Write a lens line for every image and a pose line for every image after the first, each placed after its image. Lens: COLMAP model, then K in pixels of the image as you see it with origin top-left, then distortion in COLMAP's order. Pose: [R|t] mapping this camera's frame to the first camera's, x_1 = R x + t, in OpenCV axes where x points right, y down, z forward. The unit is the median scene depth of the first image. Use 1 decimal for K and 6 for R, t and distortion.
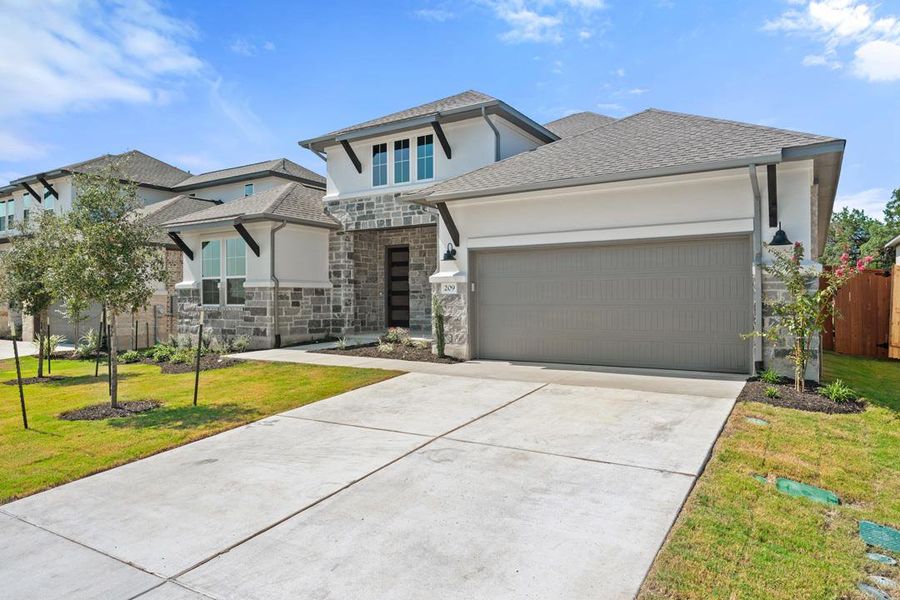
lens RADIAL K [[572.1, 0, 450.0], [0, 572.1, 300.0], [0, 0, 1]] dist [0.001952, -0.000875]
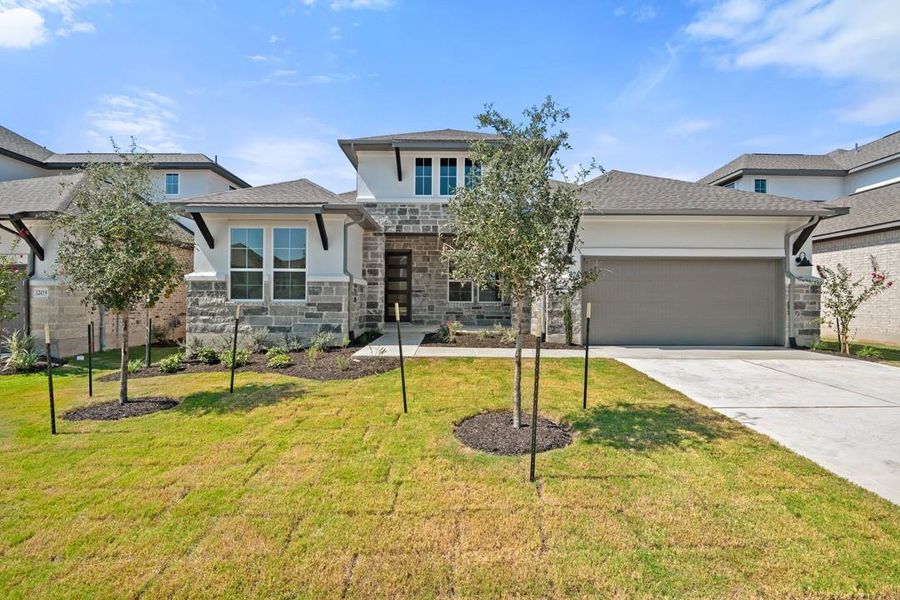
lens RADIAL K [[409.7, 0, 448.0], [0, 409.7, 303.7], [0, 0, 1]] dist [-0.001370, -0.001183]
pose [[0.844588, 0.007703, 0.535361, -0.505912], [-0.008786, 0.999961, -0.000528, 0.012357], [-0.535344, -0.004257, 0.844623, 0.296446]]
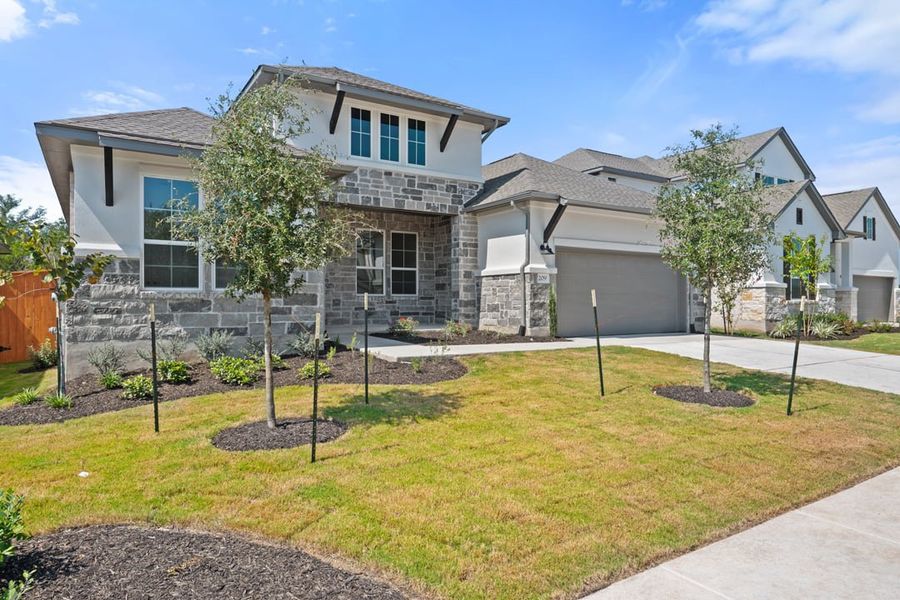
lens RADIAL K [[572.1, 0, 450.0], [0, 572.1, 300.0], [0, 0, 1]] dist [0.001952, -0.000875]
pose [[0.424781, 0.007241, 0.905267, -0.847399], [-0.002196, 0.999973, -0.006968, 0.024116], [-0.905294, 0.000972, 0.424785, 0.504863]]
